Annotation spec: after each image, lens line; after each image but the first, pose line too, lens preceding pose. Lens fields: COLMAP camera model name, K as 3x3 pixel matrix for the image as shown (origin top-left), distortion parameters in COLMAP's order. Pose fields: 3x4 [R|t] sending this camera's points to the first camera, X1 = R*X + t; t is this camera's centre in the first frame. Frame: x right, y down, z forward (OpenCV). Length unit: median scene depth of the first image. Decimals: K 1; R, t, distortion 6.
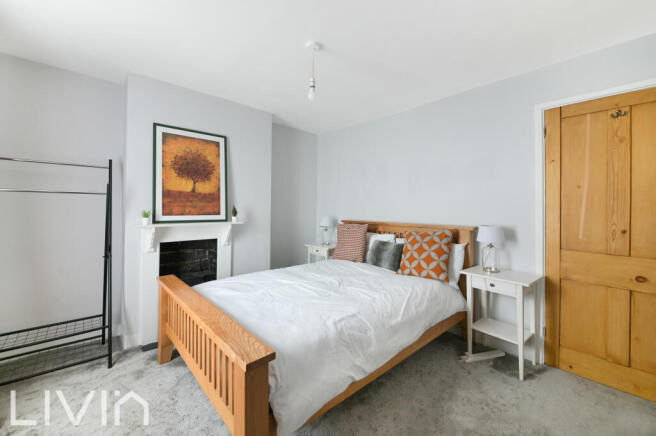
lens RADIAL K [[261.5, 0, 324.8], [0, 261.5, 208.6], [0, 0, 1]] dist [0.001441, -0.000166]
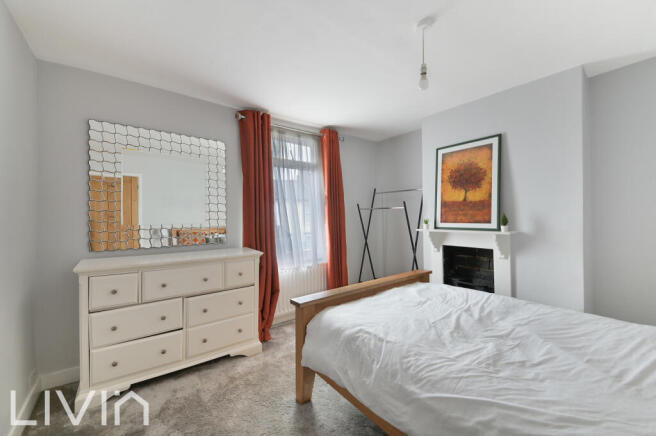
lens RADIAL K [[261.5, 0, 327.4], [0, 261.5, 218.0], [0, 0, 1]] dist [0.001441, -0.000166]
pose [[-0.075249, -0.003653, -0.997158, 0.582192], [0.009059, 0.999950, -0.004347, 0.004951], [0.997124, -0.009361, -0.075212, 0.524018]]
